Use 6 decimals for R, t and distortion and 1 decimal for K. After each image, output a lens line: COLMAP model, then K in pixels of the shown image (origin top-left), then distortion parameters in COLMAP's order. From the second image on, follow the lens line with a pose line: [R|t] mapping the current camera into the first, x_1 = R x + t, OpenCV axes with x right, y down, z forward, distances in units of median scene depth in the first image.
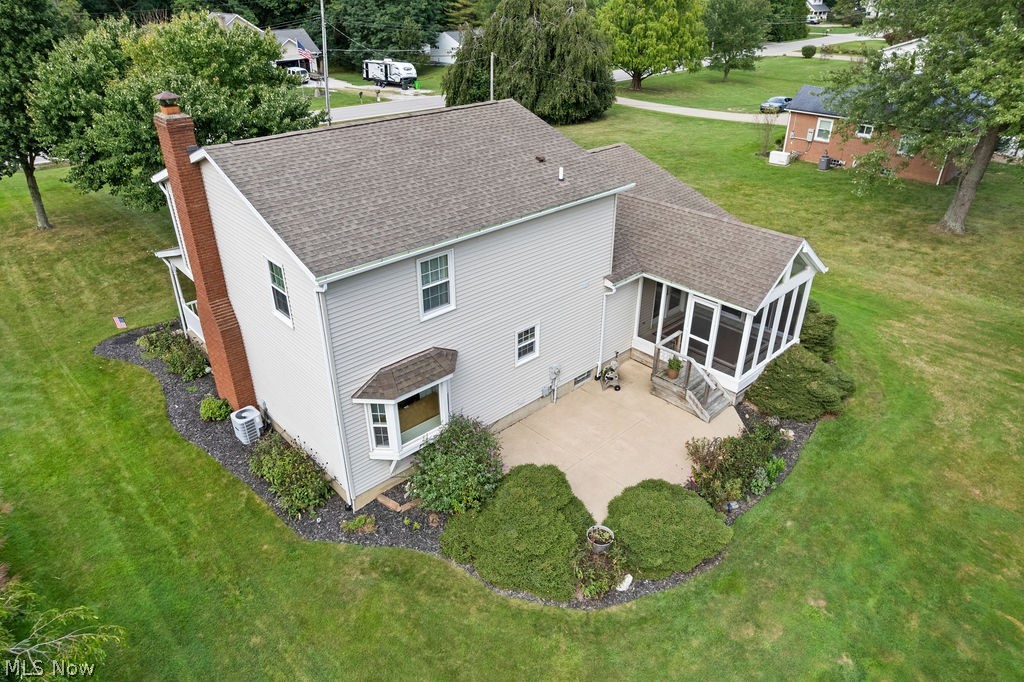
lens RADIAL K [[654.4, 0, 512.8], [0, 654.4, 334.4], [0, 0, 1]] dist [-0.065135, 0.049940]
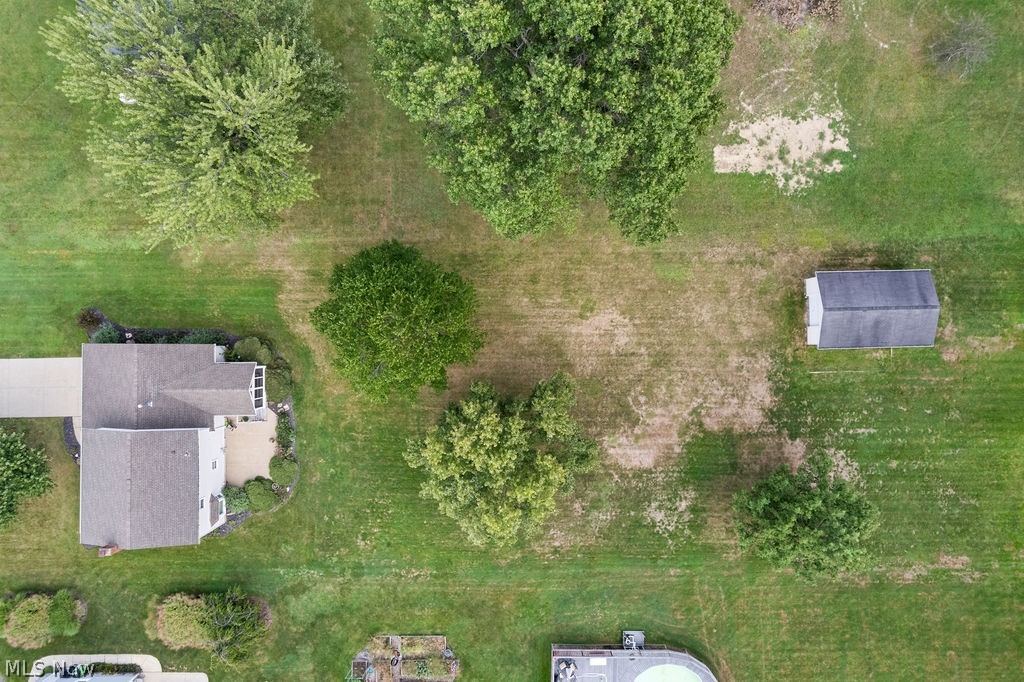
lens RADIAL K [[654.4, 0, 514.2], [0, 654.4, 339.2], [0, 0, 1]] dist [-0.065135, 0.049940]
pose [[0.683951, -0.729434, 0.011680, 1.662852], [0.346761, 0.339142, 0.874494, -2.835672], [-0.641847, -0.594061, 0.484896, -1.300824]]
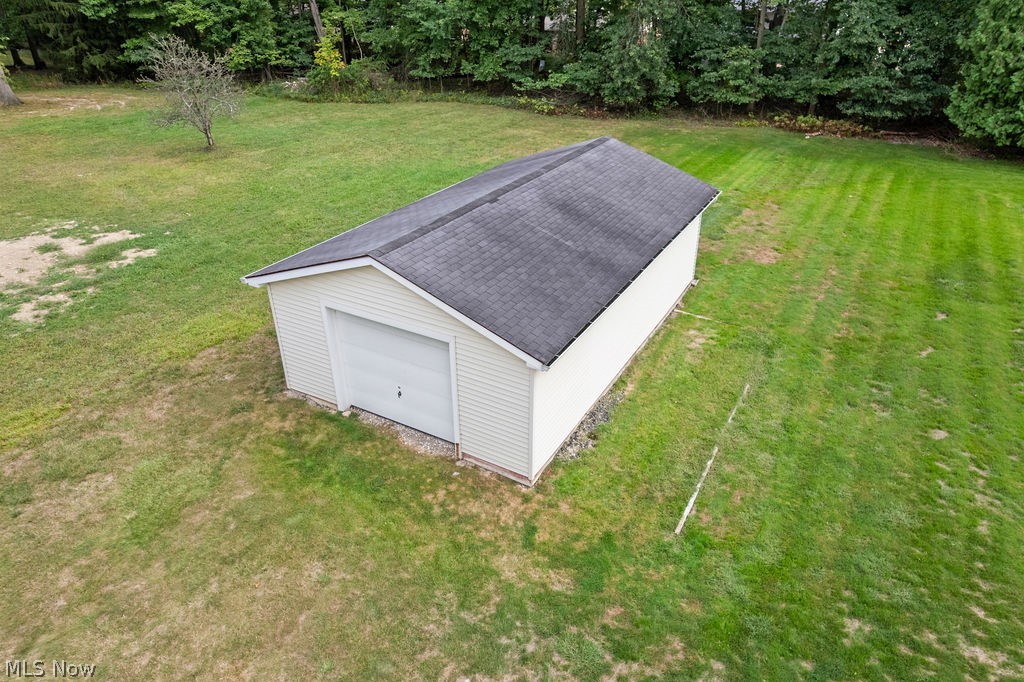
lens RADIAL K [[654.4, 0, 516.7], [0, 654.4, 337.6], [0, 0, 1]] dist [-0.065135, 0.049940]
pose [[-0.278386, -0.470428, 0.837376, 2.331543], [0.460533, 0.699704, 0.546190, 0.576778], [-0.842859, 0.537690, 0.021860, -0.669736]]
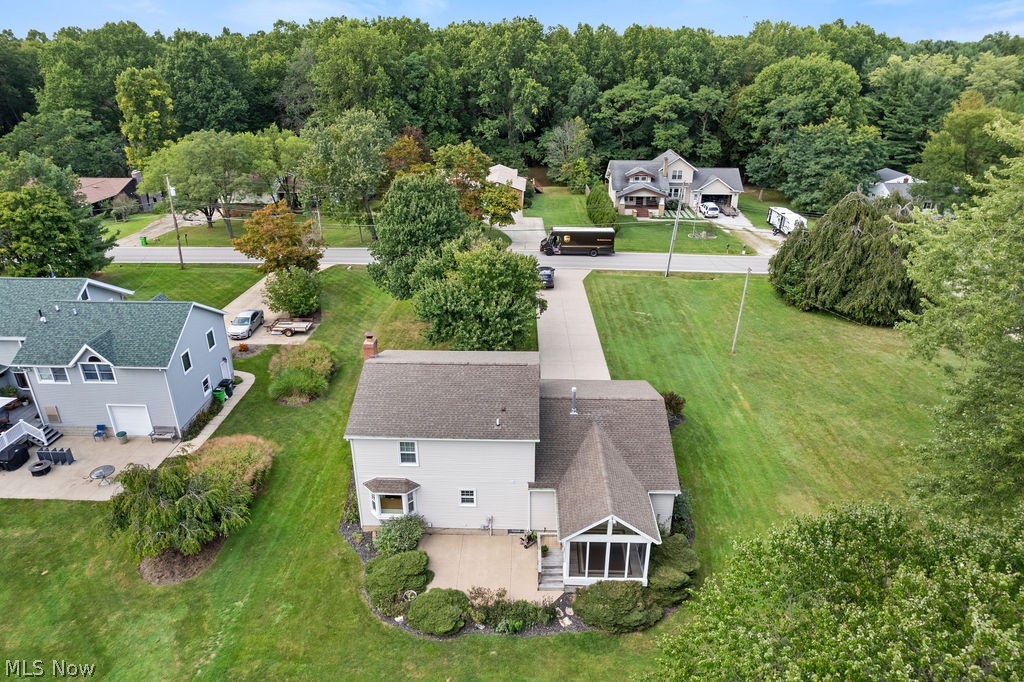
lens RADIAL K [[654.4, 0, 518.5], [0, 654.4, 345.6], [0, 0, 1]] dist [-0.065135, 0.049940]
pose [[0.711841, 0.295322, -0.637235, 1.356855], [-0.339196, 0.939031, 0.056278, -0.627514], [0.615003, 0.176086, 0.768612, -0.487993]]
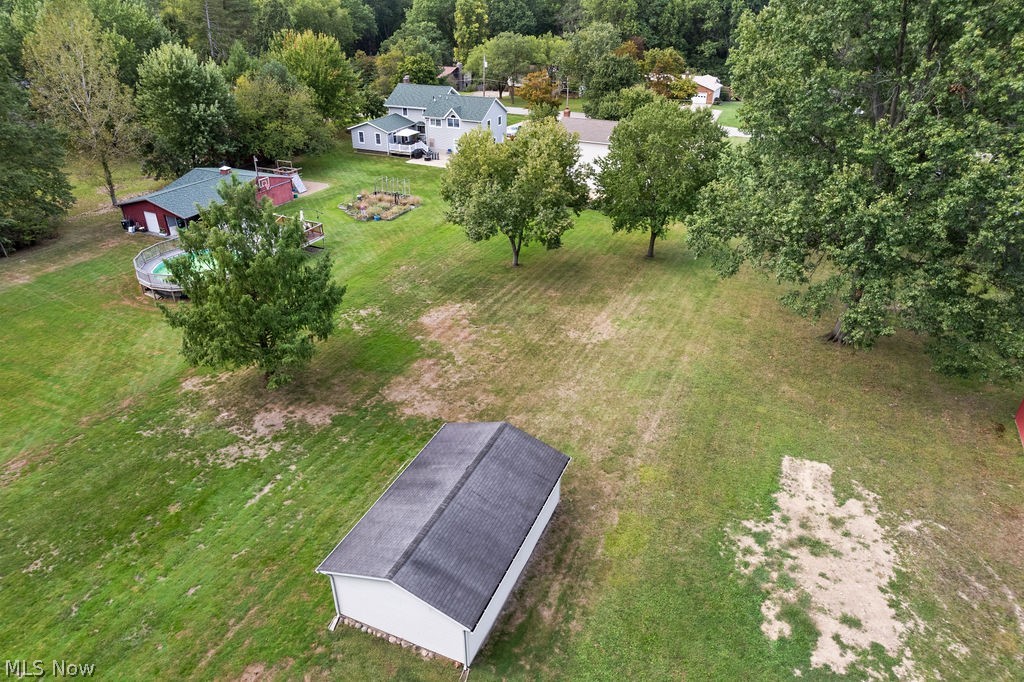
lens RADIAL K [[654.4, 0, 517.4], [0, 654.4, 340.4], [0, 0, 1]] dist [-0.065135, 0.049940]
pose [[0.377564, 0.449509, -0.809560, 4.526188], [-0.446539, 0.854285, 0.266085, 0.050559], [0.811202, 0.261036, 0.523271, -1.663025]]
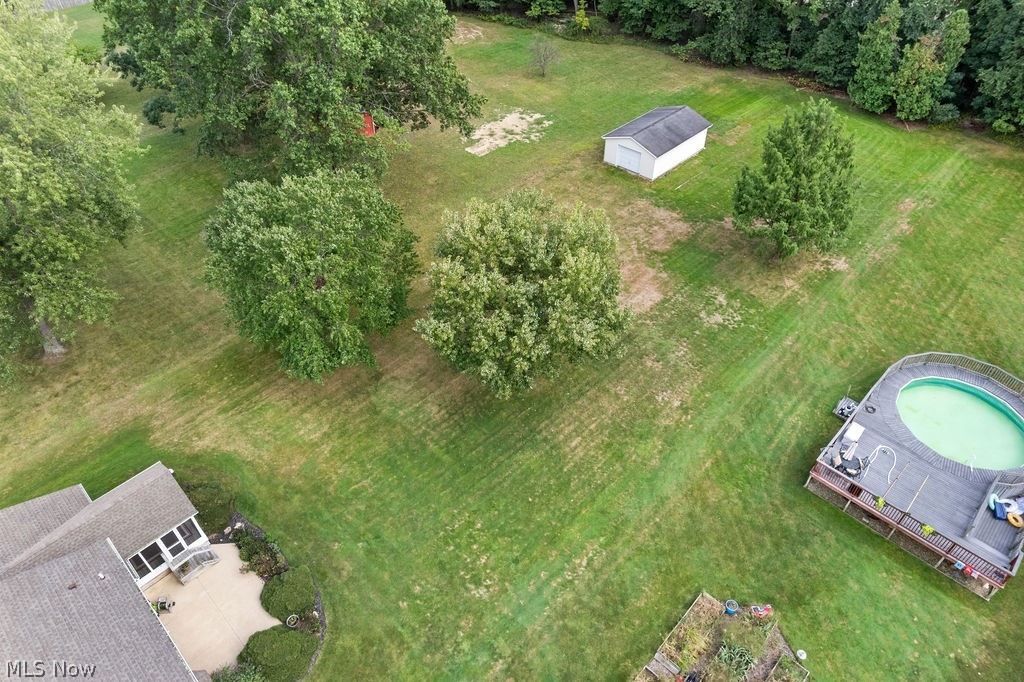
lens RADIAL K [[654.4, 0, 519.2], [0, 654.4, 340.3], [0, 0, 1]] dist [-0.065135, 0.049940]
pose [[-0.052893, -0.672955, 0.737790, -0.820864], [0.476041, 0.632480, 0.611027, -1.182130], [-0.877831, 0.383537, 0.286900, -0.634515]]
